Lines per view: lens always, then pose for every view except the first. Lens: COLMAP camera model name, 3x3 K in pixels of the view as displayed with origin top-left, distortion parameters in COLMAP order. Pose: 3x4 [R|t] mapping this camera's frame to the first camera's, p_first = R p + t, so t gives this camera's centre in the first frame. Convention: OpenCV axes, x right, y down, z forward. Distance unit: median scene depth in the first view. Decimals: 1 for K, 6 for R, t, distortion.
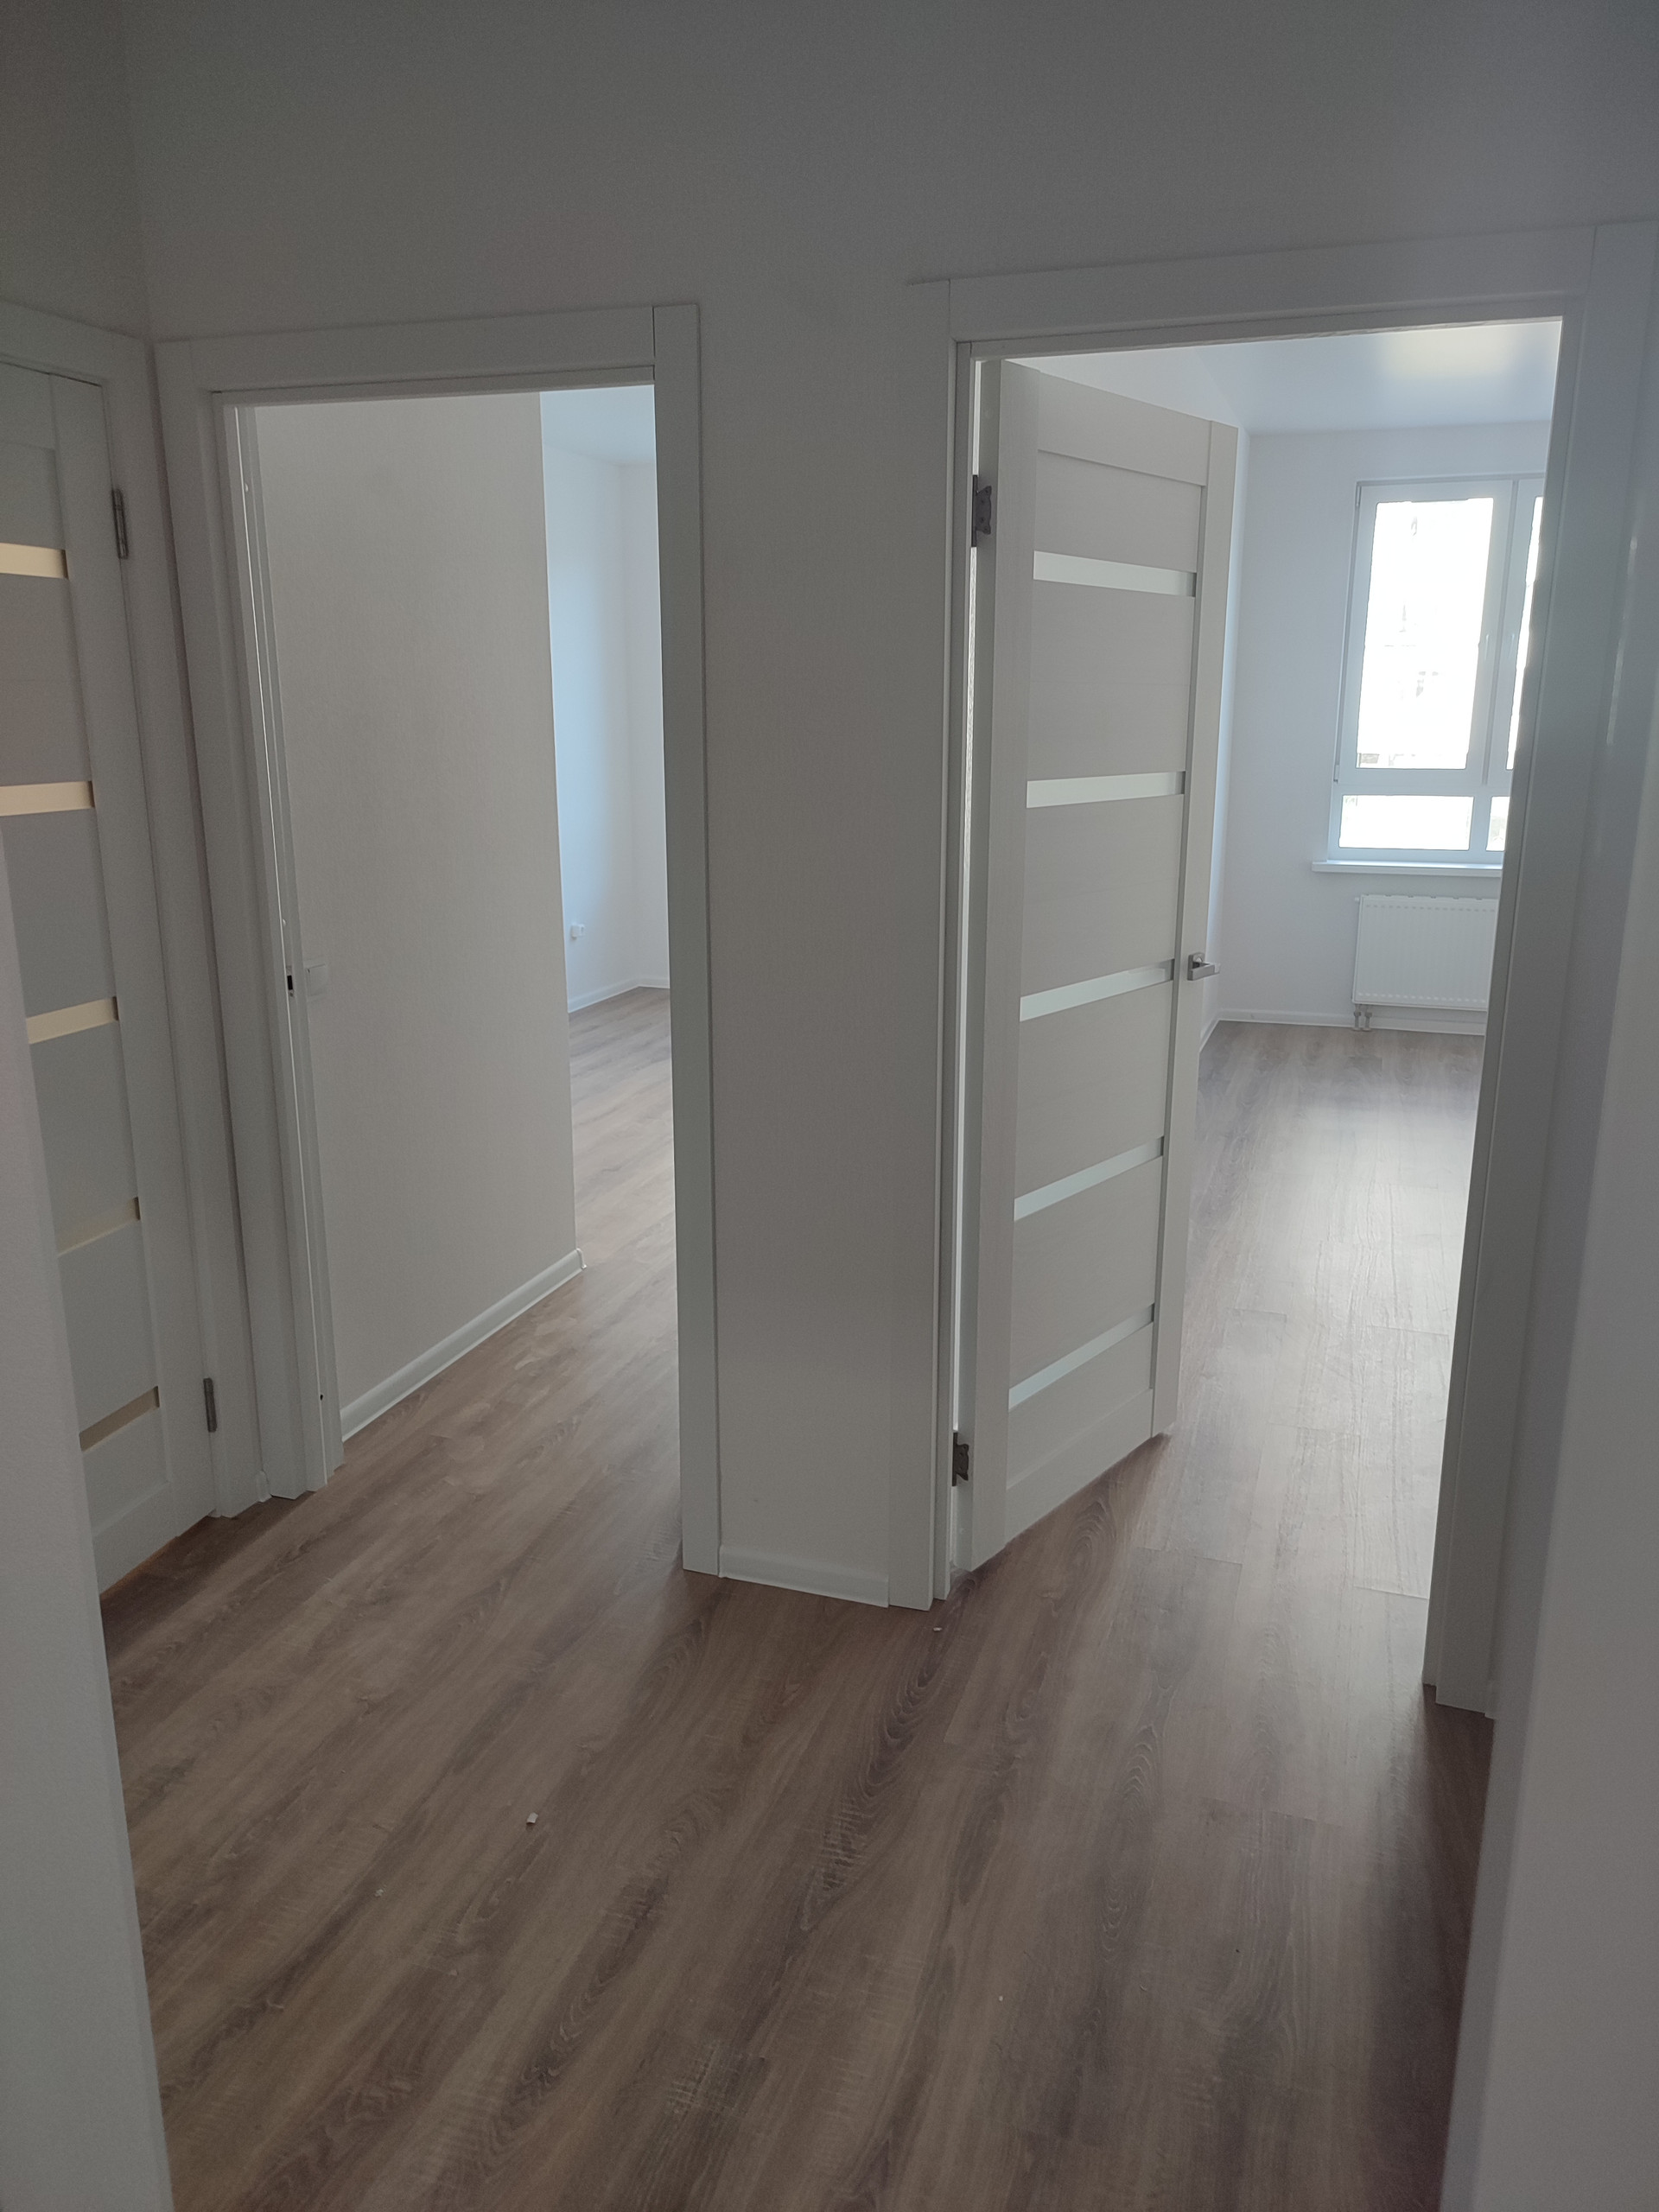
lens RADIAL K [[1596.6, 0, 829.5], [0, 1596.6, 1106.0], [0, 0, 1]] dist [0.051141, -0.064299]
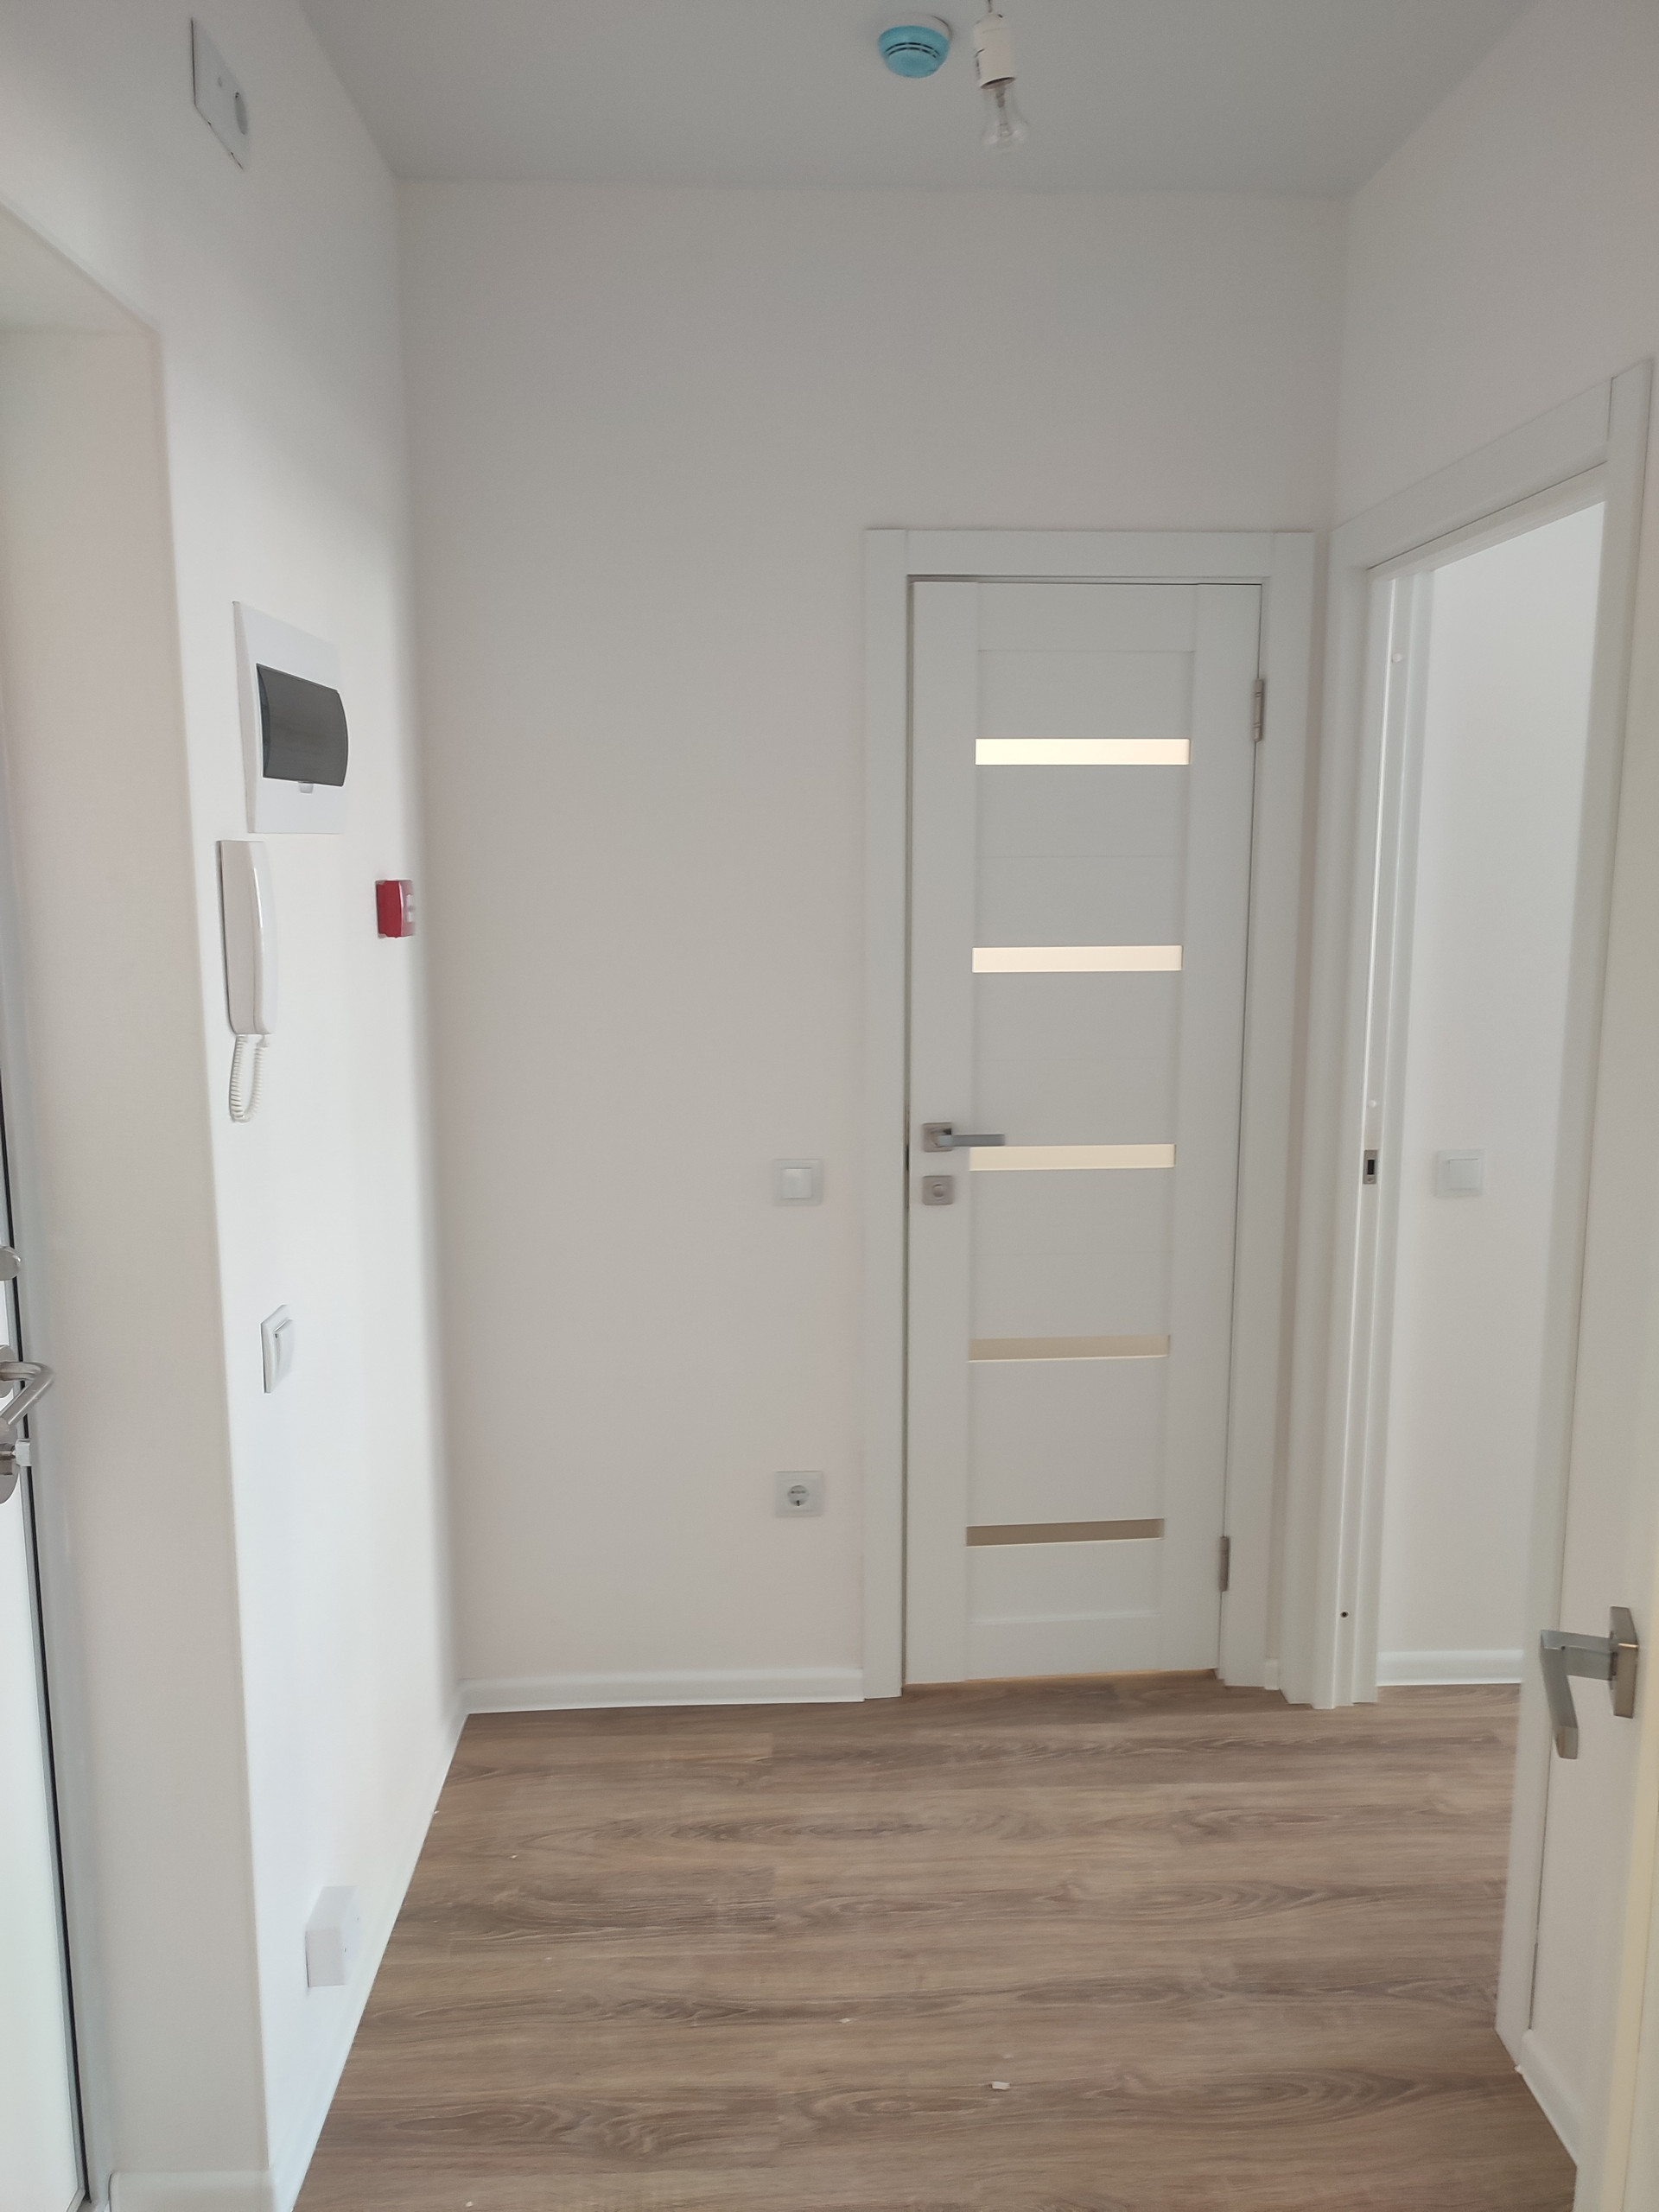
lens RADIAL K [[1596.6, 0, 829.5], [0, 1596.6, 1106.0], [0, 0, 1]] dist [0.051141, -0.064299]
pose [[0.365104, 0.152020, -0.918471, 0.498770], [-0.235098, 0.969657, 0.067038, -0.123812], [0.900793, 0.191455, 0.389765, 0.421373]]
